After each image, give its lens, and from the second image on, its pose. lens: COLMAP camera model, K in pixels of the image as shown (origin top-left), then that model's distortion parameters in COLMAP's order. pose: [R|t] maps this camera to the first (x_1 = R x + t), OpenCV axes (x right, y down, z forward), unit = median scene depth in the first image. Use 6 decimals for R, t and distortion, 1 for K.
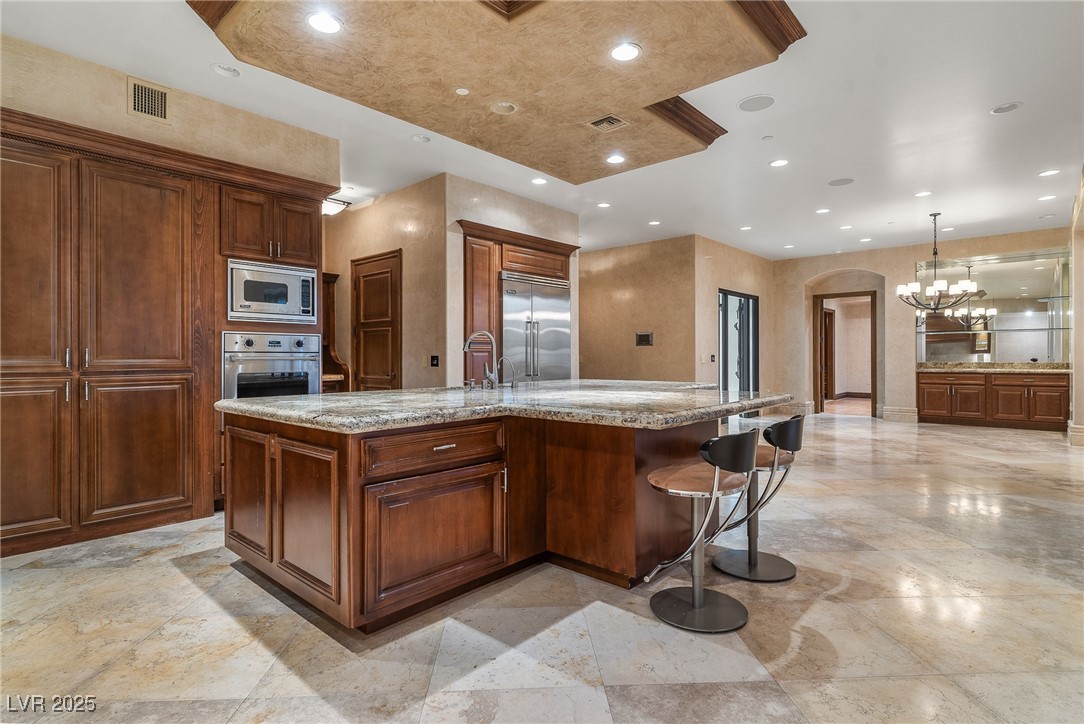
lens RADIAL K [[542.8, 0, 539.1], [0, 542.8, 354.6], [0, 0, 1]] dist [0.002940, -0.000431]
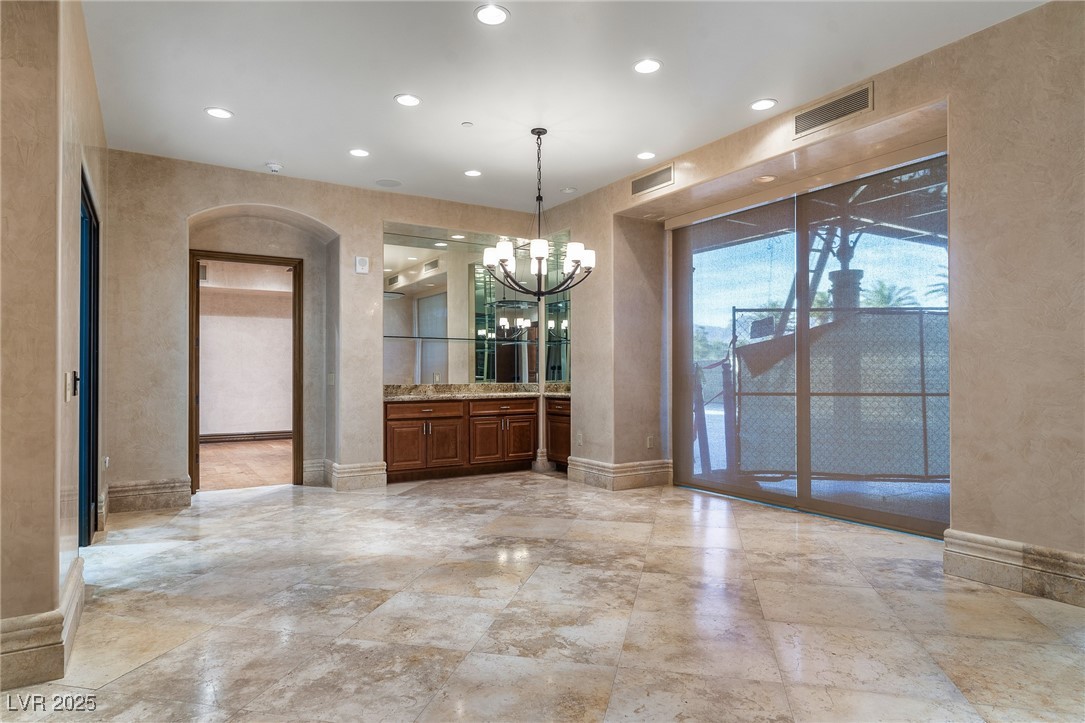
lens RADIAL K [[636.1, 0, 544.3], [0, 636.1, 368.5], [0, 0, 1]] dist [-0.001522, 0.001567]
pose [[0.274592, 0.009278, 0.961516, 0.131369], [-0.000963, 0.999956, -0.009373, 0.003314], [-0.961560, 0.001648, 0.274589, 1.358541]]
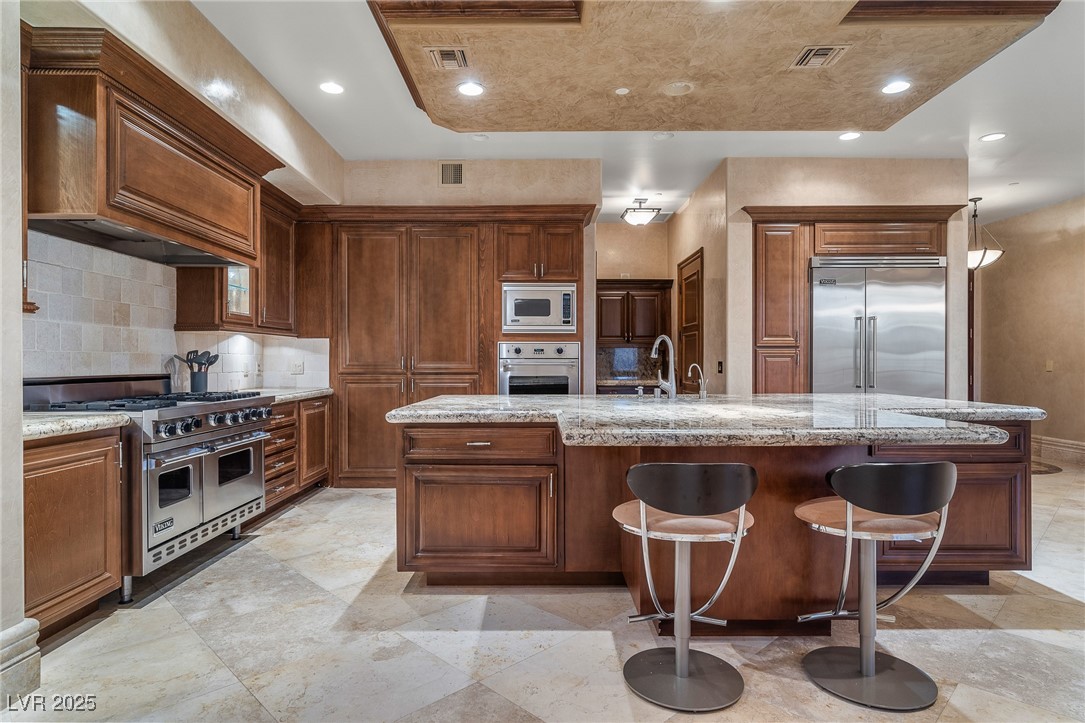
lens RADIAL K [[595.1, 0, 543.7], [0, 595.1, 363.6], [0, 0, 1]] dist [-0.002842, 0.000752]
pose [[0.671841, 0.005478, -0.740675, 0.452114], [0.001472, 0.999961, 0.008731, -0.004443], [0.740694, -0.006957, 0.671807, 0.143199]]
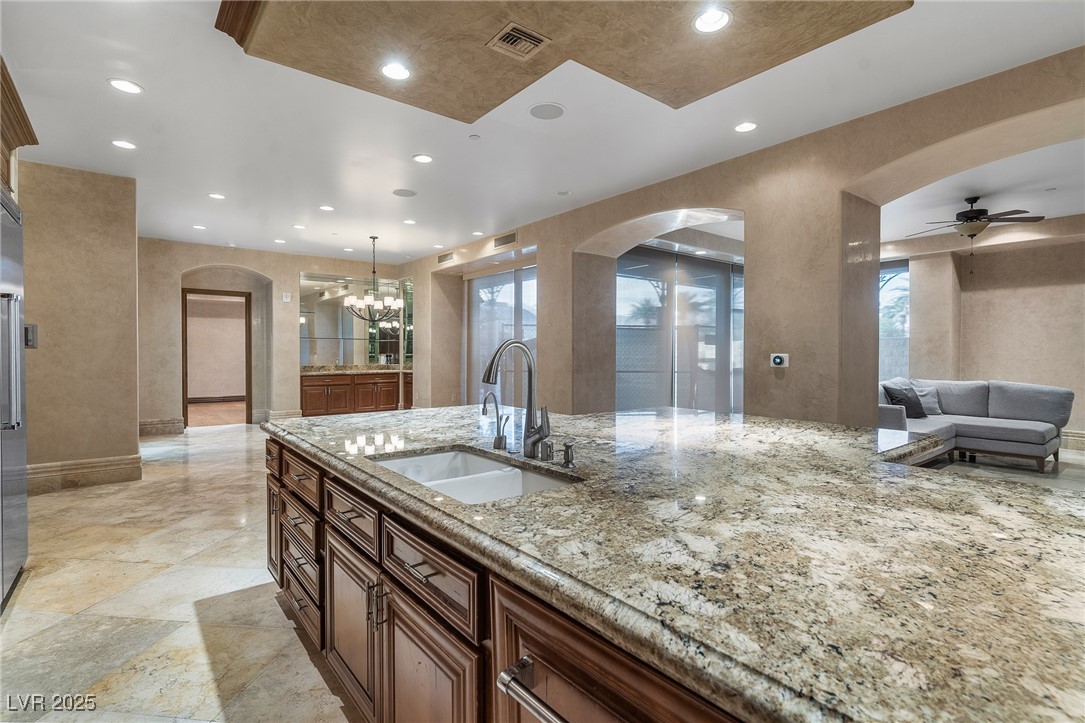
lens RADIAL K [[519.9, 0, 539.6], [0, 519.9, 360.9], [0, 0, 1]] dist [0.002418, -0.000482]
pose [[0.164915, -0.013527, 0.986215, -0.487651], [-0.005266, 0.999880, 0.014595, -0.029427], [-0.986294, -0.007600, 0.164824, 0.802671]]
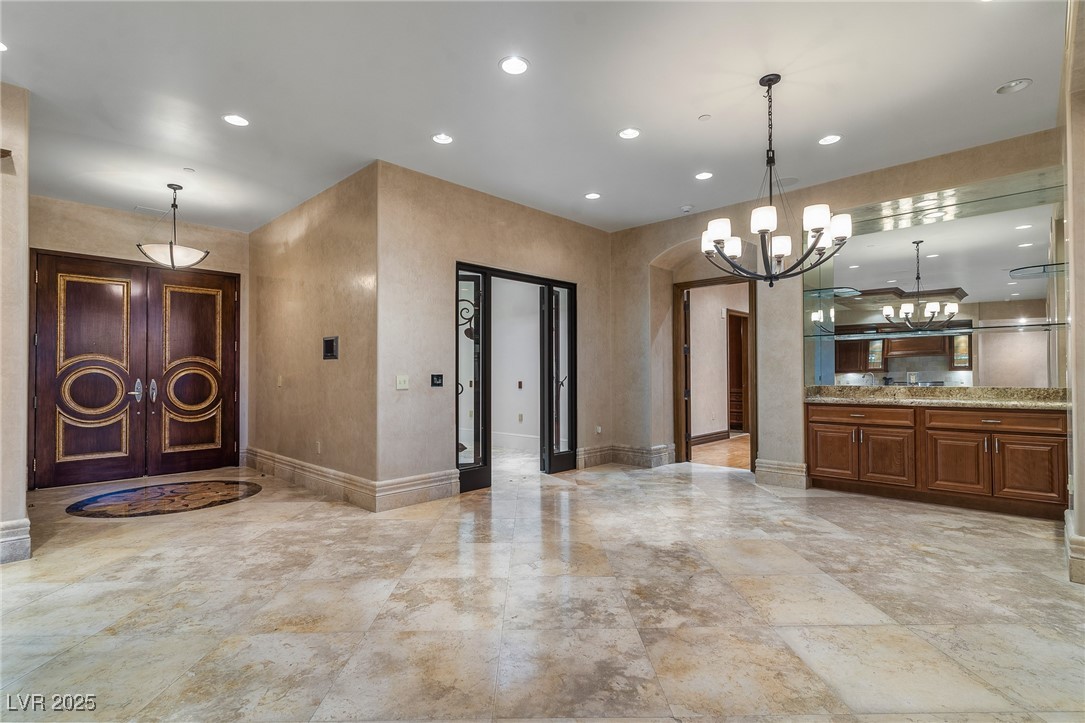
lens RADIAL K [[519.9, 0, 540.7], [0, 519.9, 362.4], [0, 0, 1]] dist [0.002418, -0.000482]
pose [[0.999558, -0.003226, -0.029566, 0.906920], [0.002628, 0.999791, -0.020252, -0.002097], [0.029625, 0.020165, 0.999358, 0.907829]]
